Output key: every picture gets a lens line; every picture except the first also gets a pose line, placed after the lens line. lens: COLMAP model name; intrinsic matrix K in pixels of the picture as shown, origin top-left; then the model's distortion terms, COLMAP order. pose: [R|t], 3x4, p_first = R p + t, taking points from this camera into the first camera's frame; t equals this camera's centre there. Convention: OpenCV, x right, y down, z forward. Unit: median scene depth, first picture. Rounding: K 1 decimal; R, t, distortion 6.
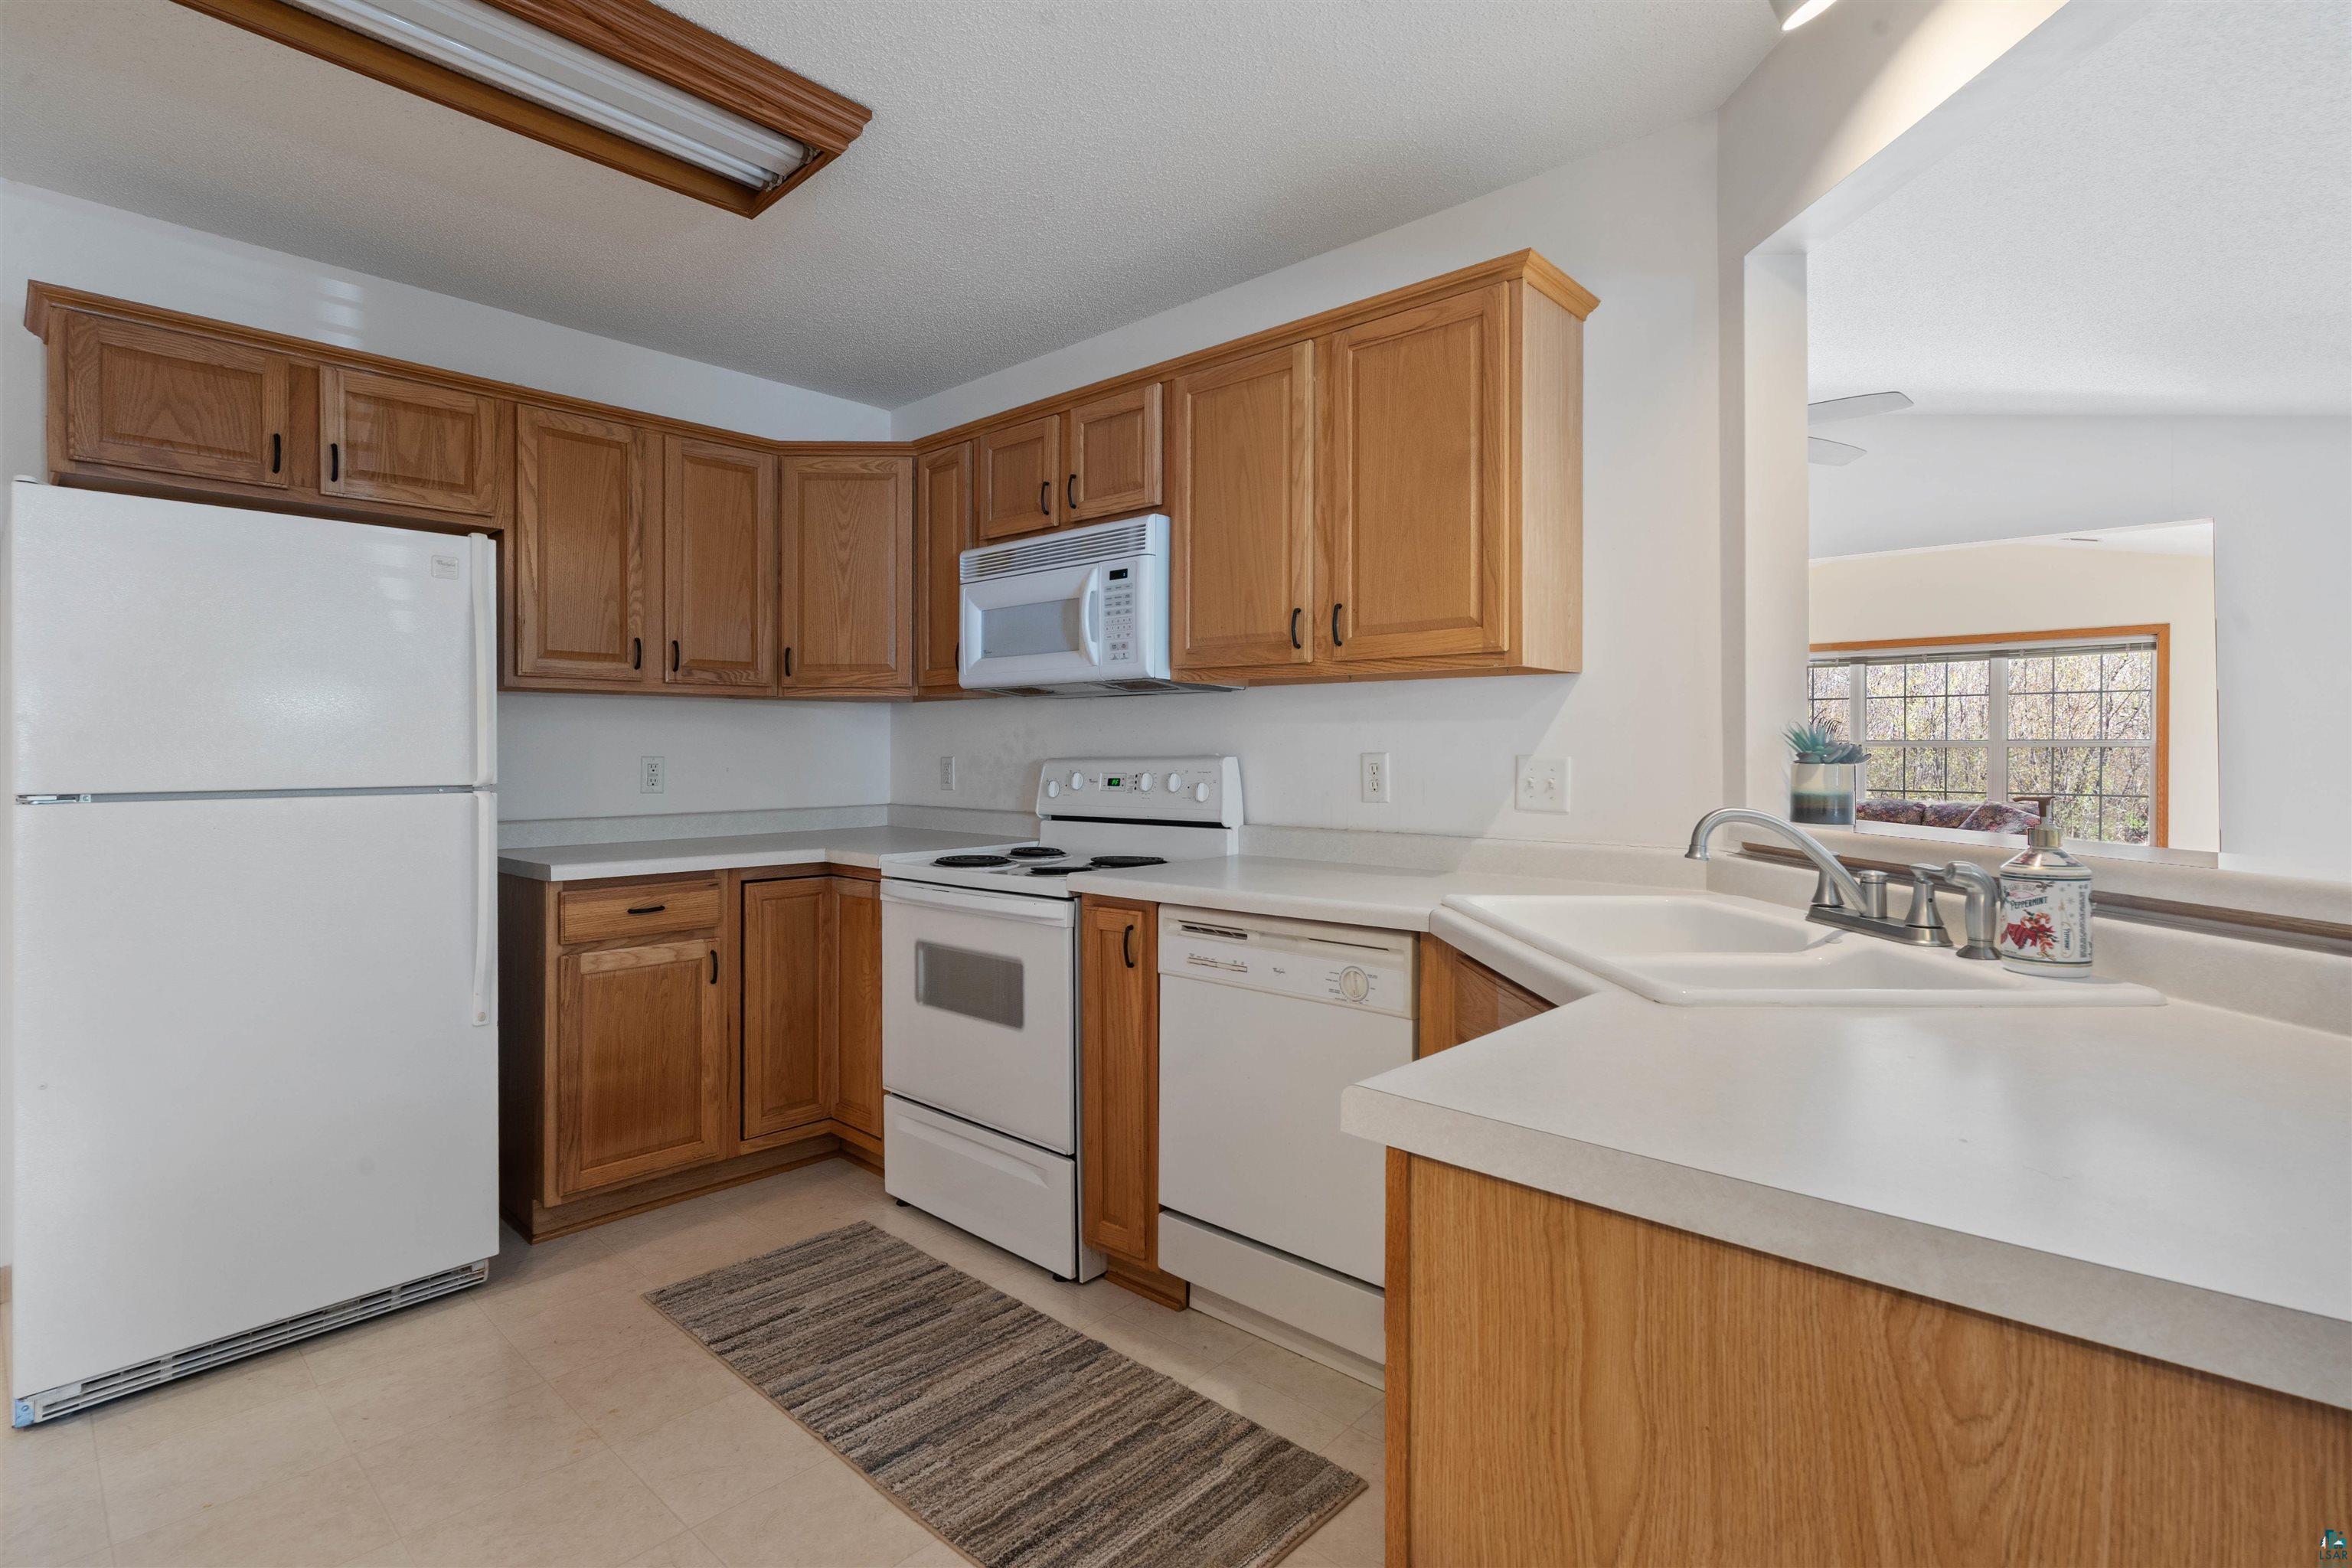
lens RADIAL K [[1093.7, 0, 1125.5], [0, 1093.7, 748.8], [0, 0, 1]] dist [-0.002736, 0.000107]
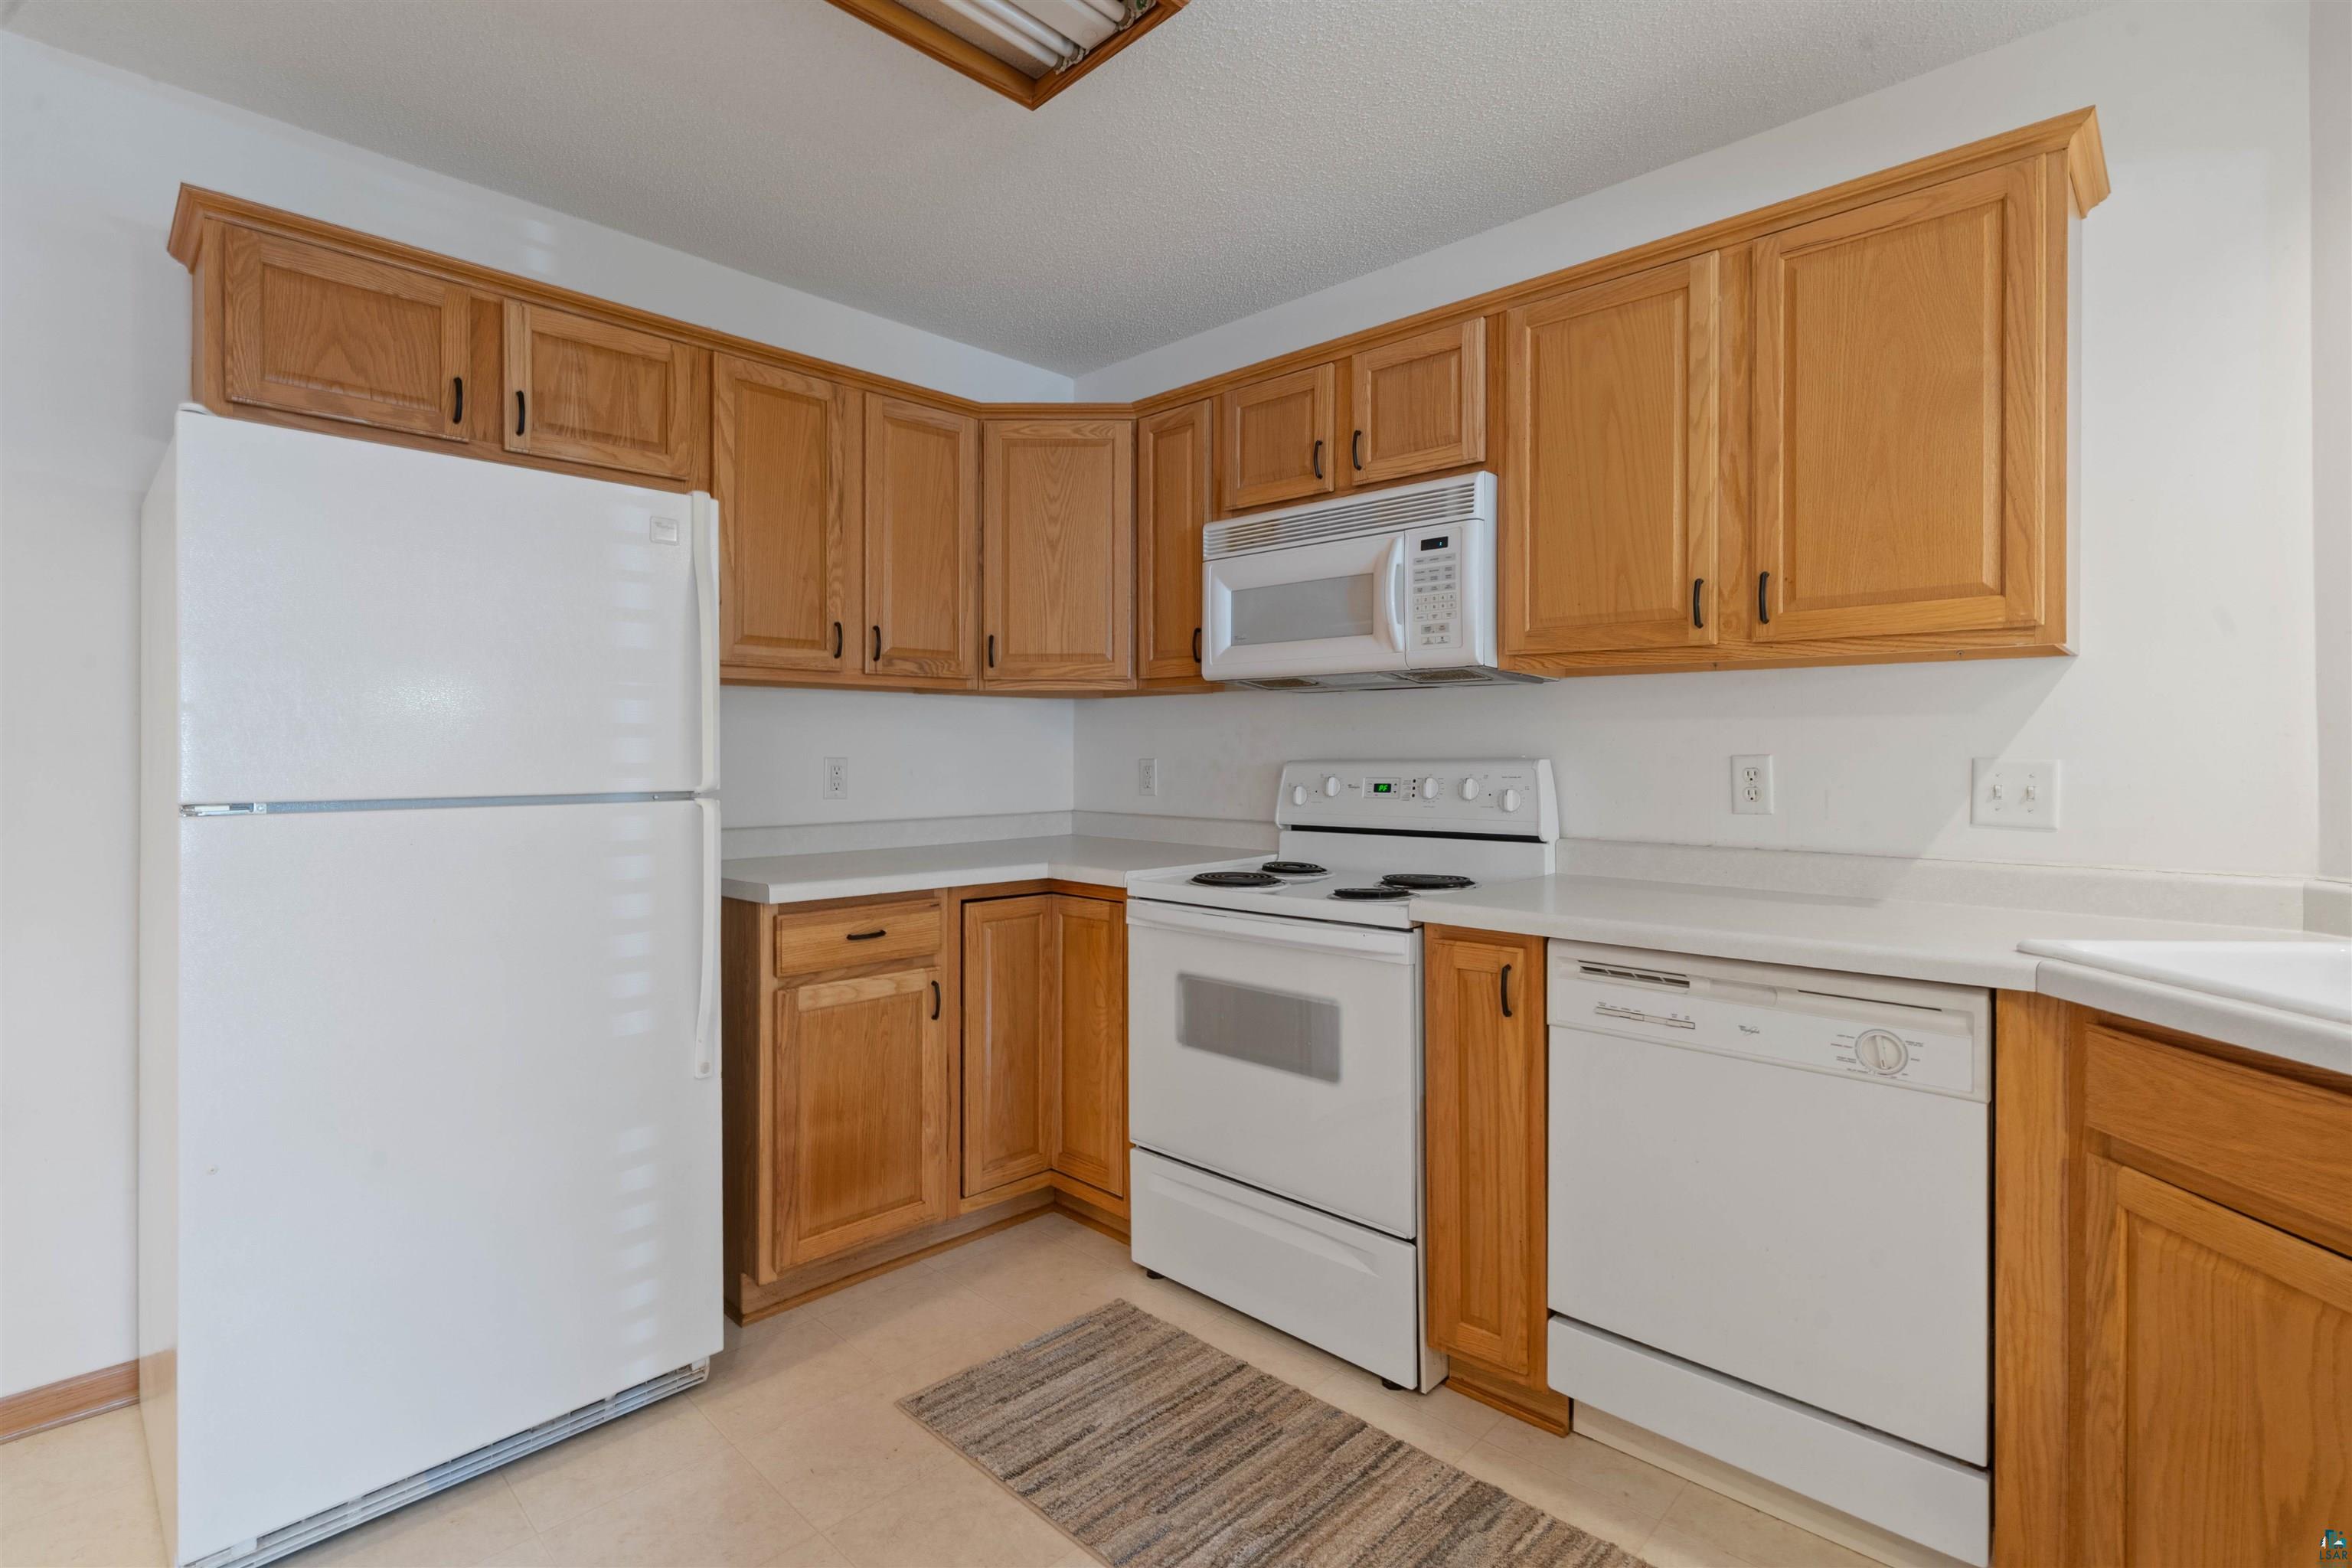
lens RADIAL K [[1093.7, 0, 1166.5], [0, 1093.7, 750.1], [0, 0, 1]] dist [-0.002736, 0.000107]
pose [[0.999857, 0.001391, -0.016869, -0.225476], [-0.001397, 0.999999, -0.000369, 0.001324], [0.016868, 0.000392, 0.999858, 0.170781]]
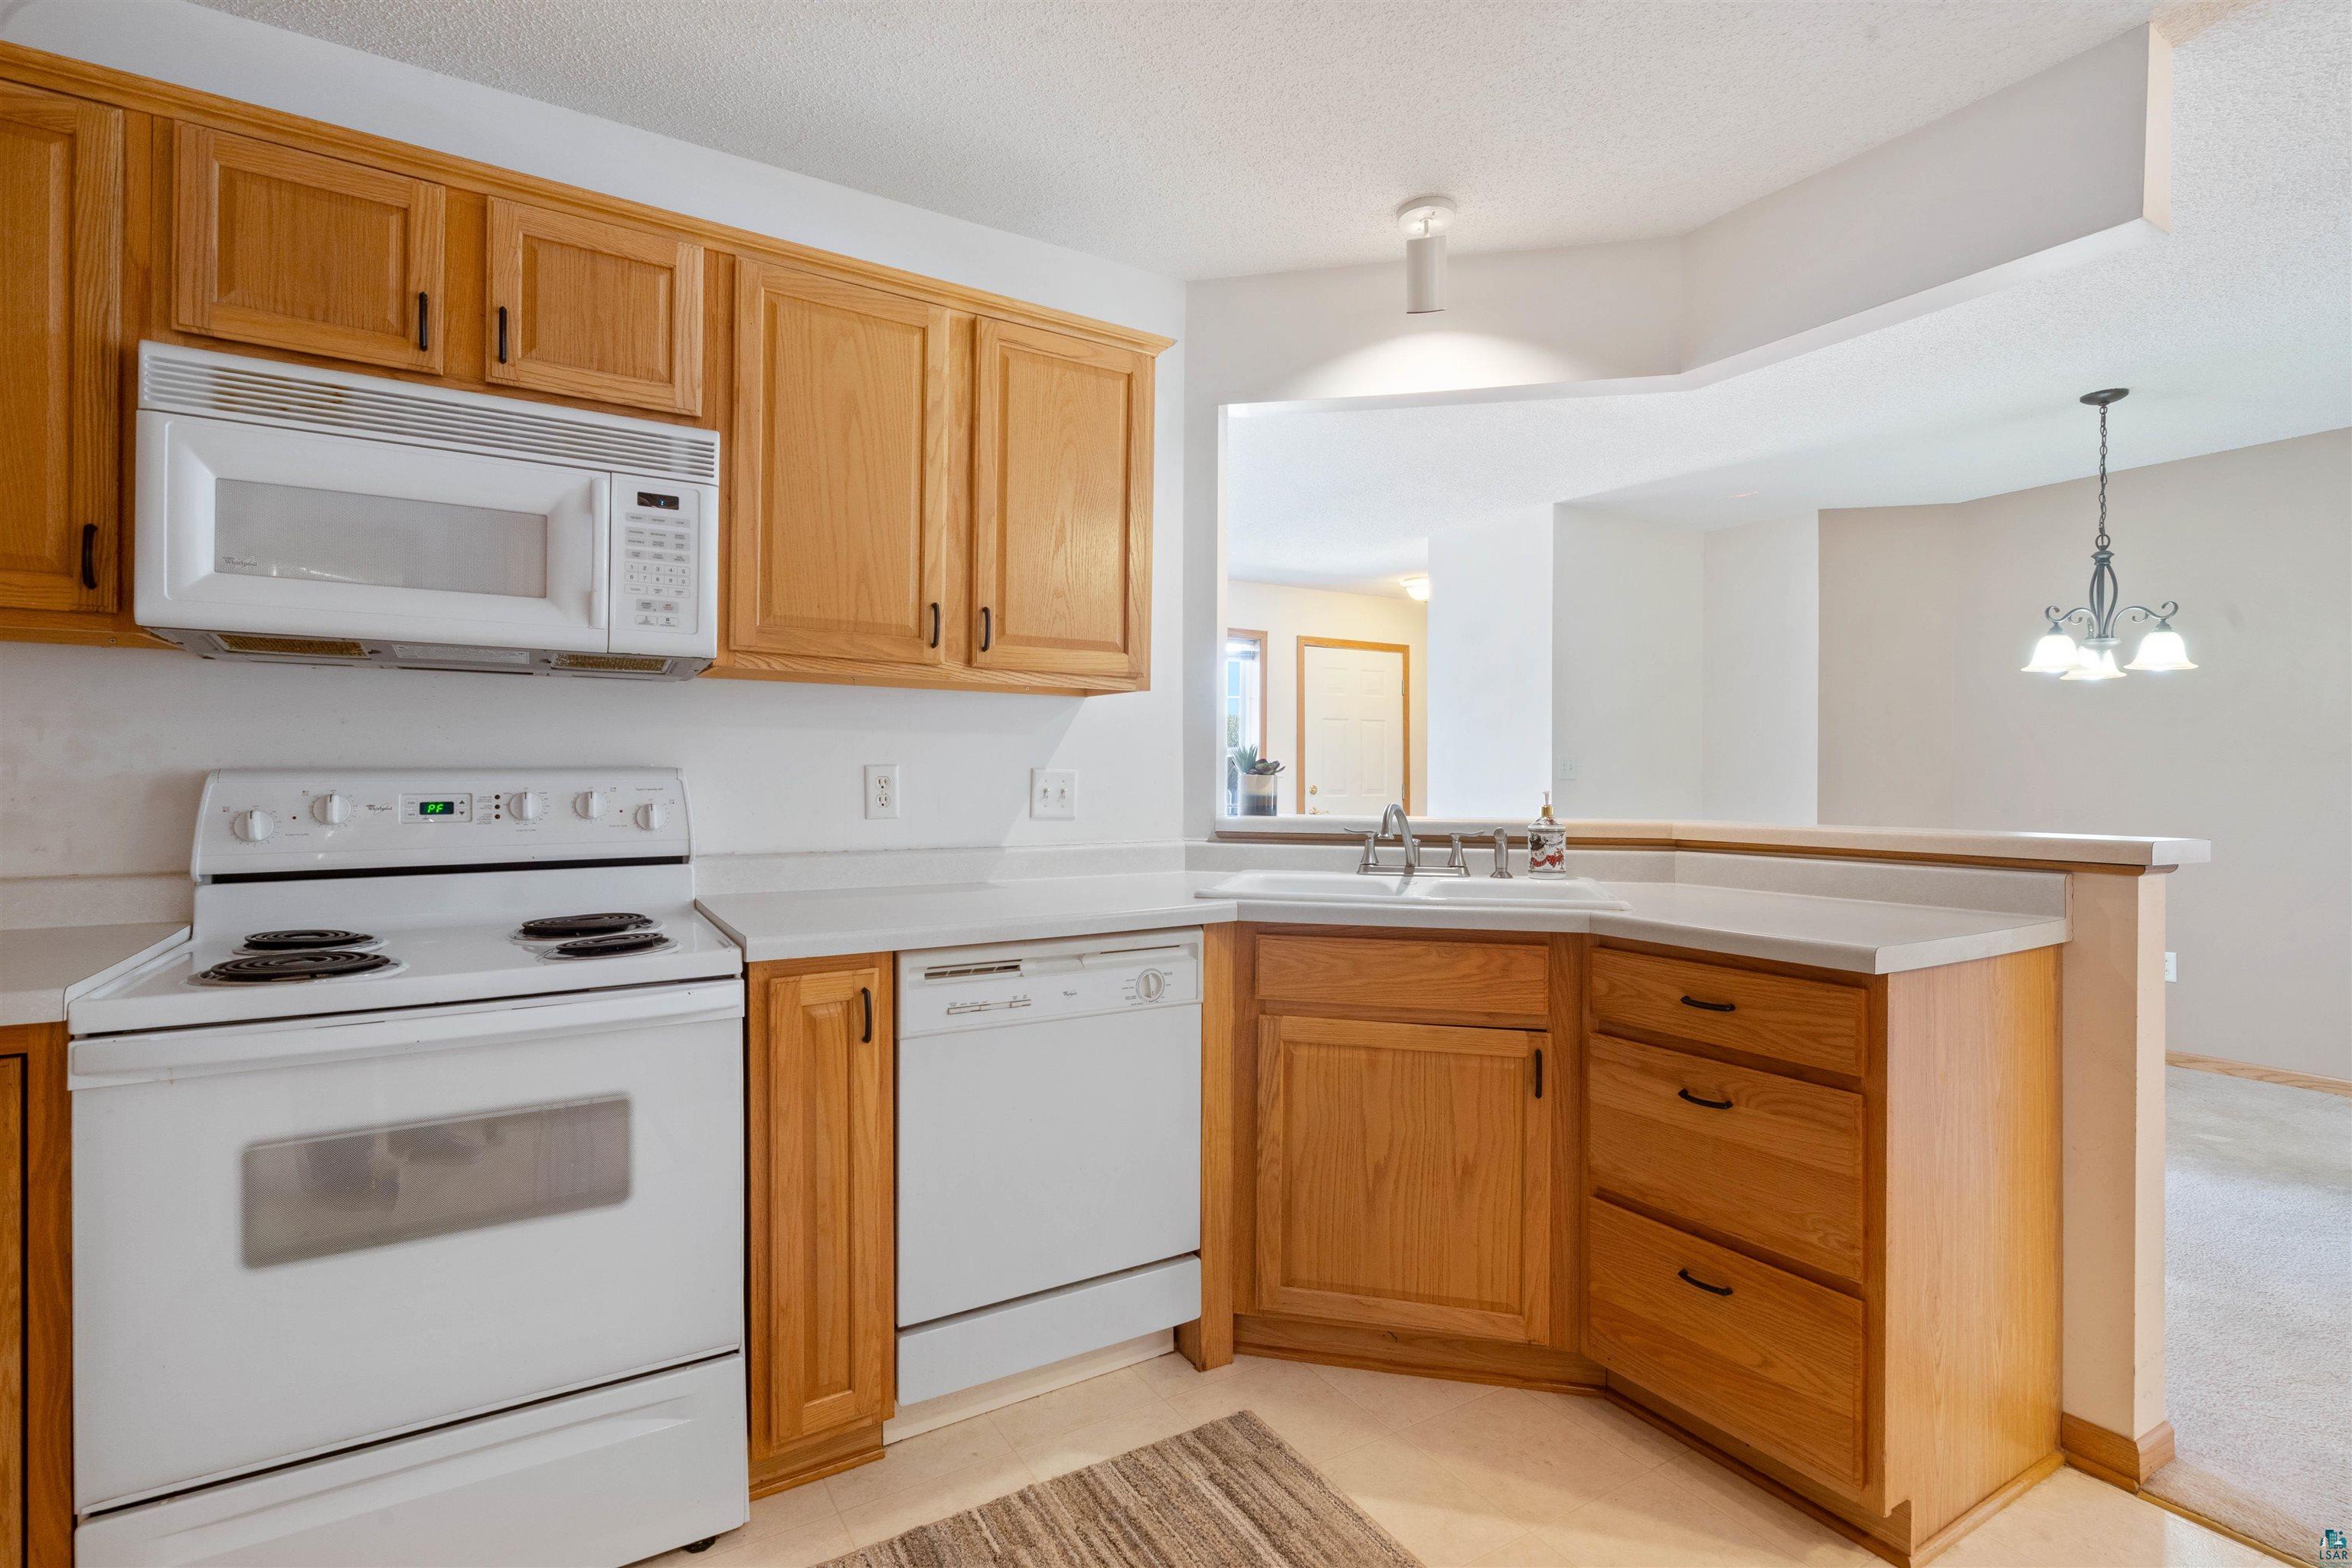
lens RADIAL K [[1093.7, 0, 1160.3], [0, 1093.7, 777.3], [0, 0, 1]] dist [-0.002736, 0.000107]
pose [[0.275795, -0.004721, 0.961205, -0.654664], [-0.010041, 0.999919, 0.007792, 0.005621], [-0.961164, -0.011801, 0.275725, 0.577579]]
